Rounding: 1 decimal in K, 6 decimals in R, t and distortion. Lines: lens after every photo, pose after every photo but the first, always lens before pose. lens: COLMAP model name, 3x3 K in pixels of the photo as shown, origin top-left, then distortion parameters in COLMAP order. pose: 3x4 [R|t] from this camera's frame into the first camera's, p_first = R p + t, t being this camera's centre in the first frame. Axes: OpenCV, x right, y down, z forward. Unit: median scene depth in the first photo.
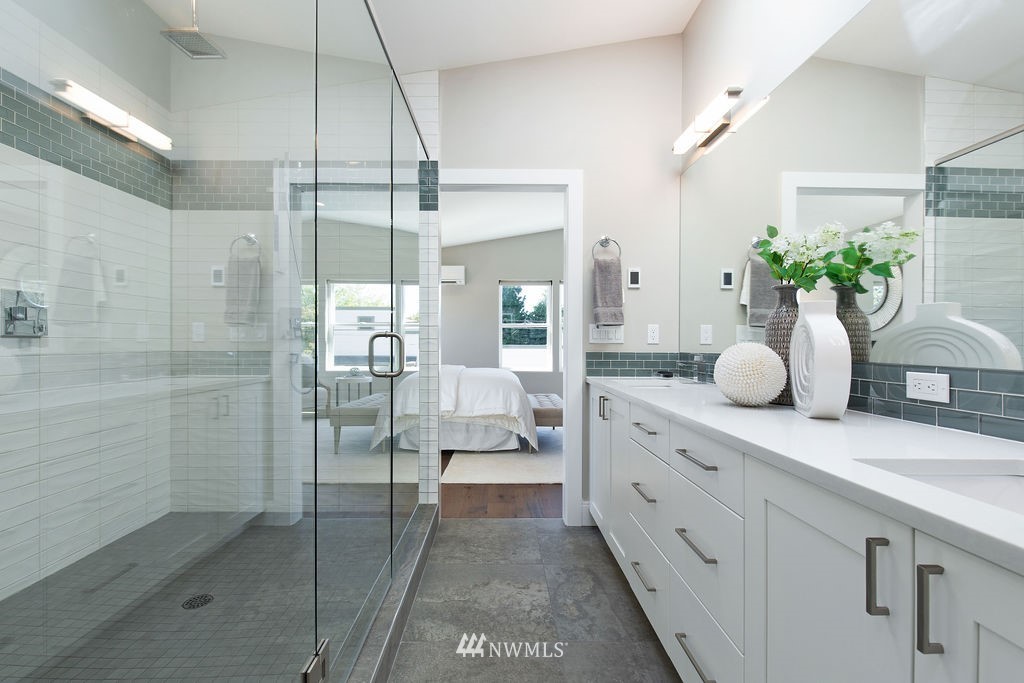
lens RADIAL K [[499.0, 0, 510.4], [0, 499.0, 344.0], [0, 0, 1]] dist [-0.023823, 0.000464]
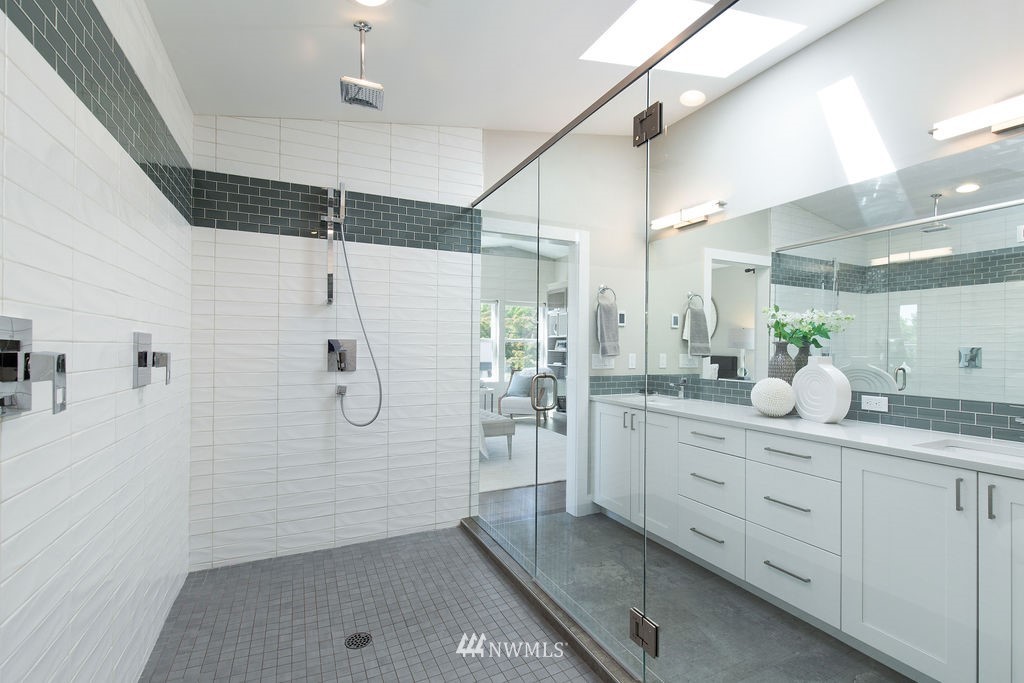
lens RADIAL K [[499.0, 0, 512.1], [0, 499.0, 341.7], [0, 0, 1]] dist [-0.023823, 0.000464]
pose [[0.890344, 0.003123, 0.455278, -0.611107], [-0.002461, 0.999995, -0.002046, -0.069689], [-0.455282, 0.000702, 0.890347, -0.034252]]
